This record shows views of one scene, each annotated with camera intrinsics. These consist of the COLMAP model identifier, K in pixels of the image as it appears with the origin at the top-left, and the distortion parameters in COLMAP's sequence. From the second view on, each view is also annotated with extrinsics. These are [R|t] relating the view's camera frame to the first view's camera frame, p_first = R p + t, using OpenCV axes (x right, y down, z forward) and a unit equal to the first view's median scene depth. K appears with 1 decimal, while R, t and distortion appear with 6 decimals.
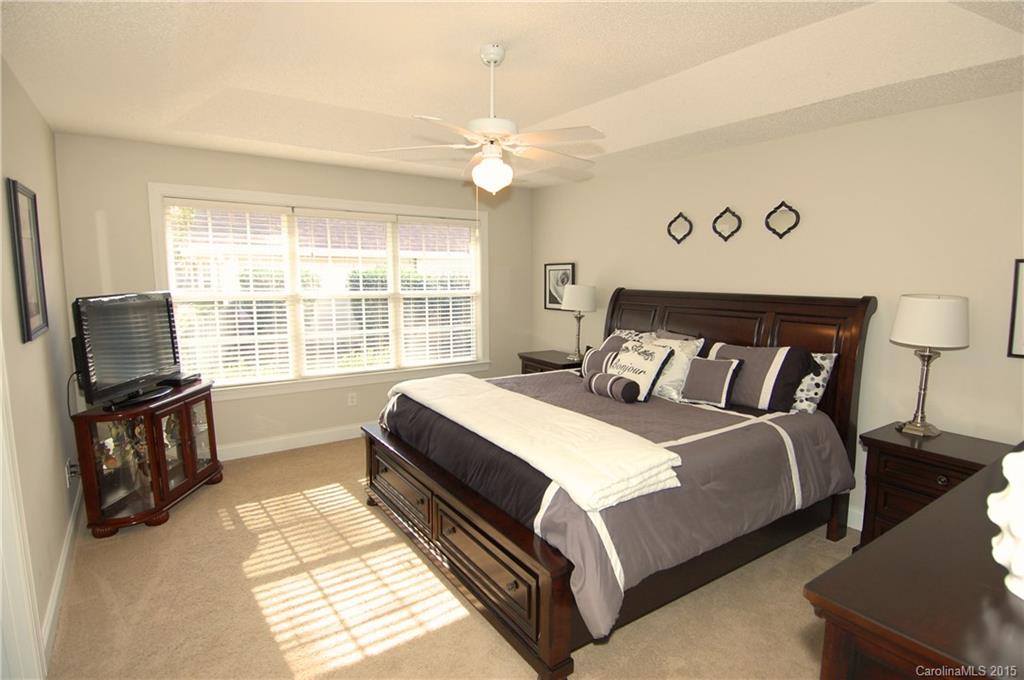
lens RADIAL K [[541.3, 0, 526.8], [0, 541.3, 341.2], [0, 0, 1]] dist [0.036013, -0.045157]
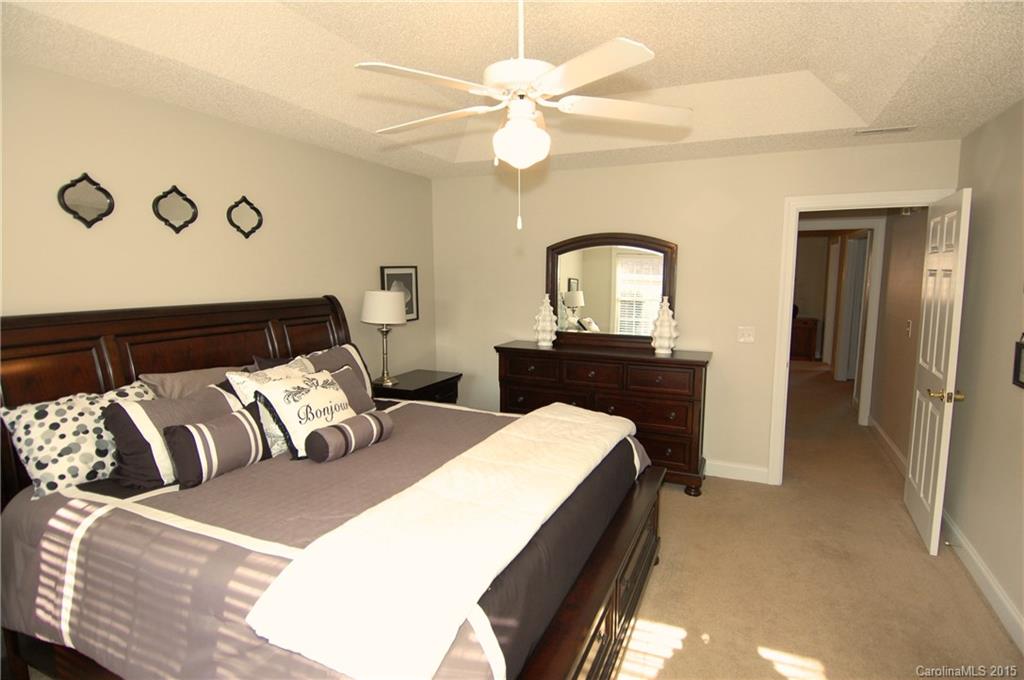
lens RADIAL K [[537.3, 0, 512.2], [0, 537.3, 320.4], [0, 0, 1]] dist [0.034202, -0.000126]
pose [[-0.515705, -0.102304, 0.850636, -0.488252], [0.100544, 0.978759, 0.178668, -0.166298], [-0.850846, 0.177666, -0.494465, 1.057634]]
